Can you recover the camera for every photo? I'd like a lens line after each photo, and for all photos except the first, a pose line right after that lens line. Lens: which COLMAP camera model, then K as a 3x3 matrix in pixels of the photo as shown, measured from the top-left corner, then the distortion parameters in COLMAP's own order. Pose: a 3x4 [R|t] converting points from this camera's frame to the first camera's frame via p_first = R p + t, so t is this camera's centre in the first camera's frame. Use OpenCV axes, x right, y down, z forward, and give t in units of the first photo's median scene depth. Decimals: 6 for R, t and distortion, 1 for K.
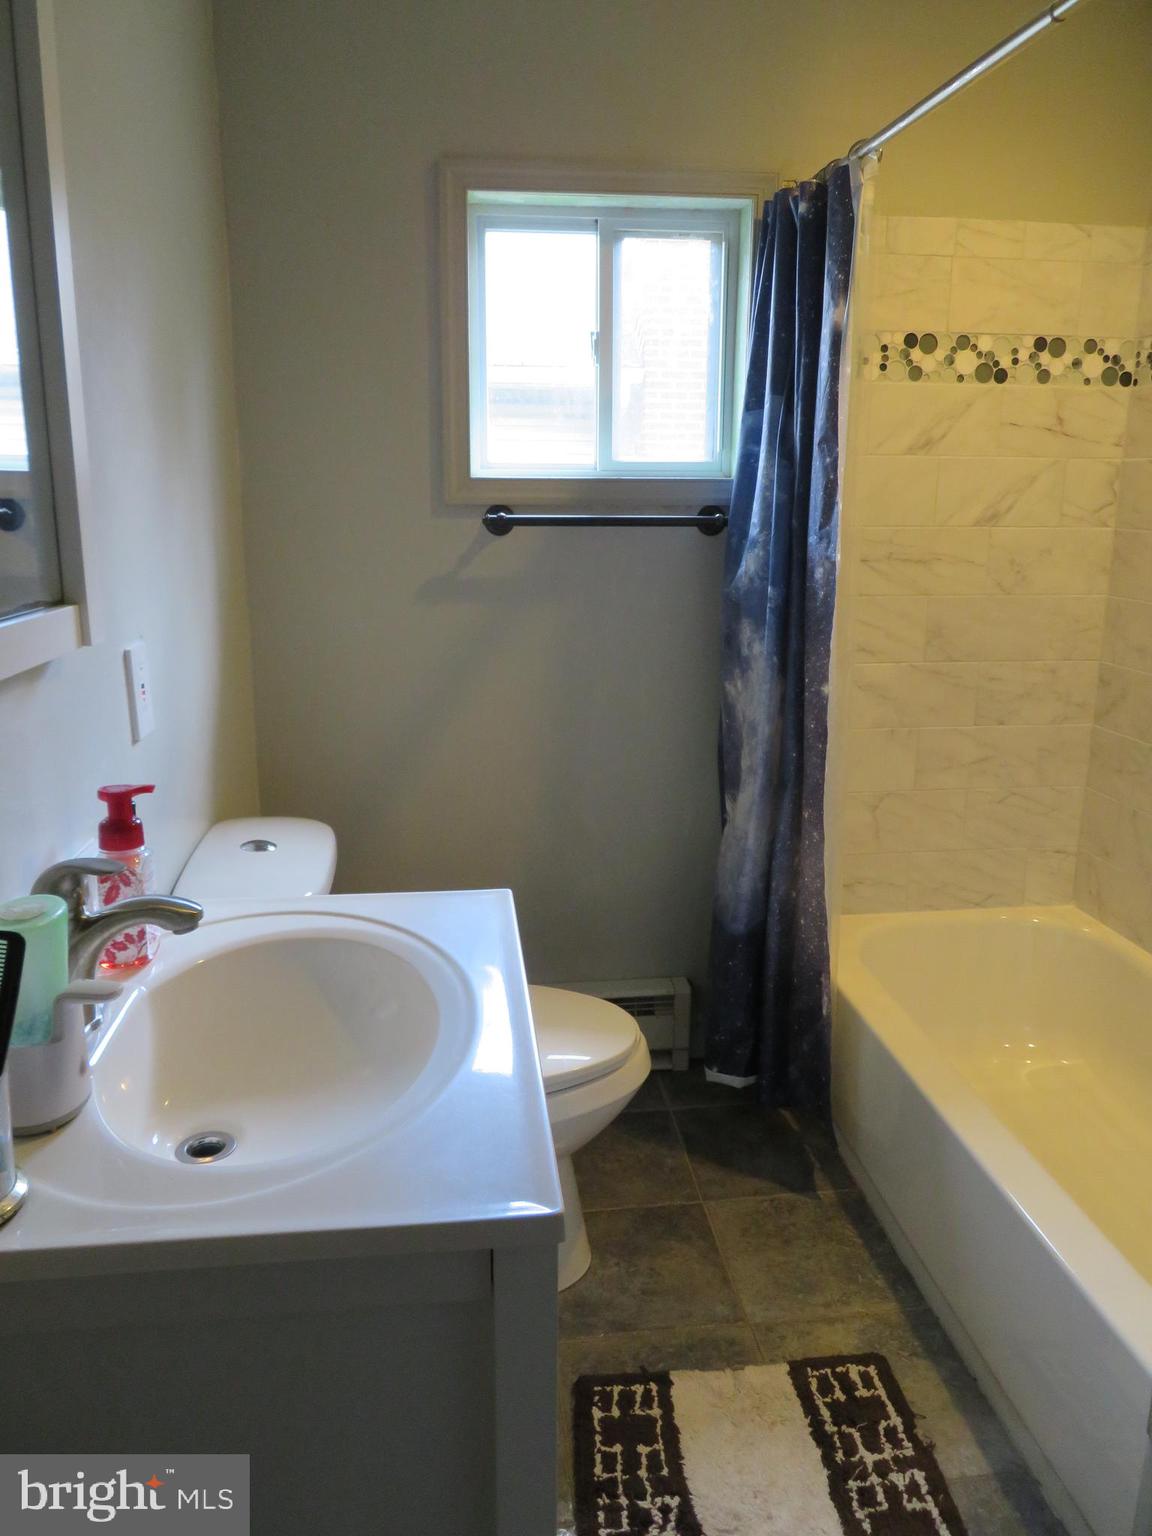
lens RADIAL K [[1087.3, 0, 581.2], [0, 1087.3, 762.8], [0, 0, 1]] dist [-0.012120, -0.003404]
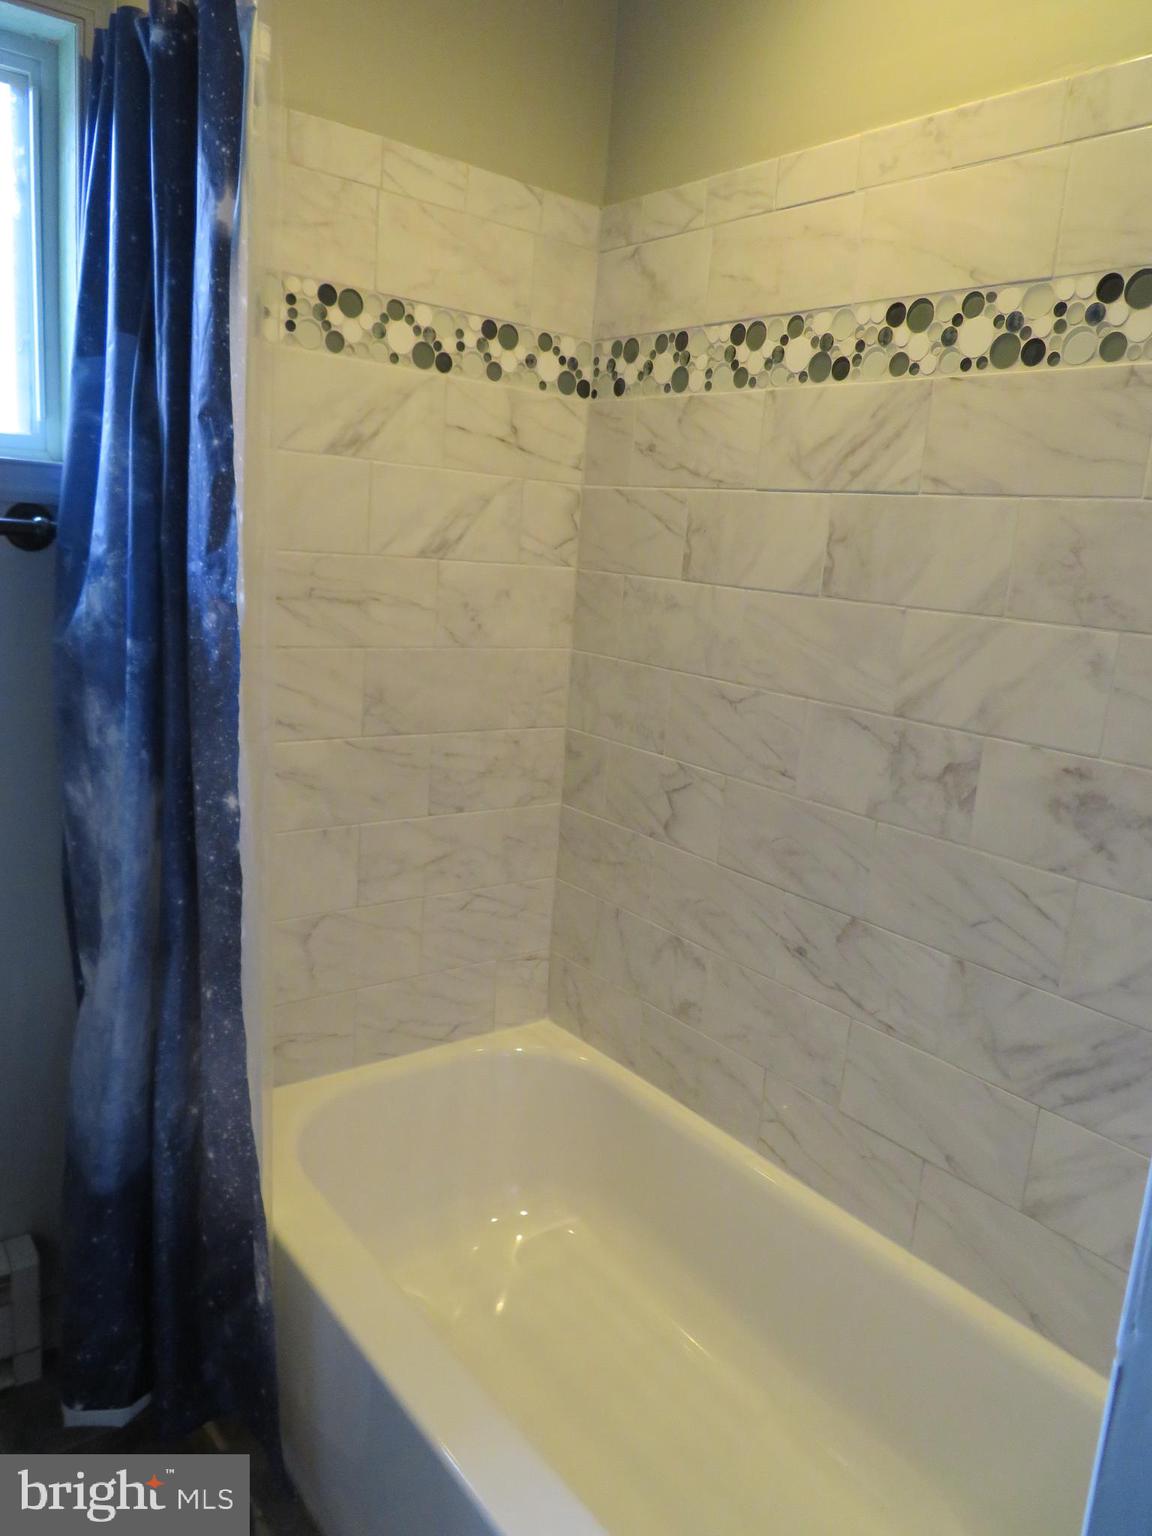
lens RADIAL K [[1087.3, 0, 581.2], [0, 1087.3, 762.8], [0, 0, 1]] dist [-0.012120, -0.003404]
pose [[0.858686, -0.042771, 0.510714, 0.069057], [0.052319, 0.998621, -0.004335, -0.068600], [-0.509824, 0.030443, 0.859740, 0.307736]]
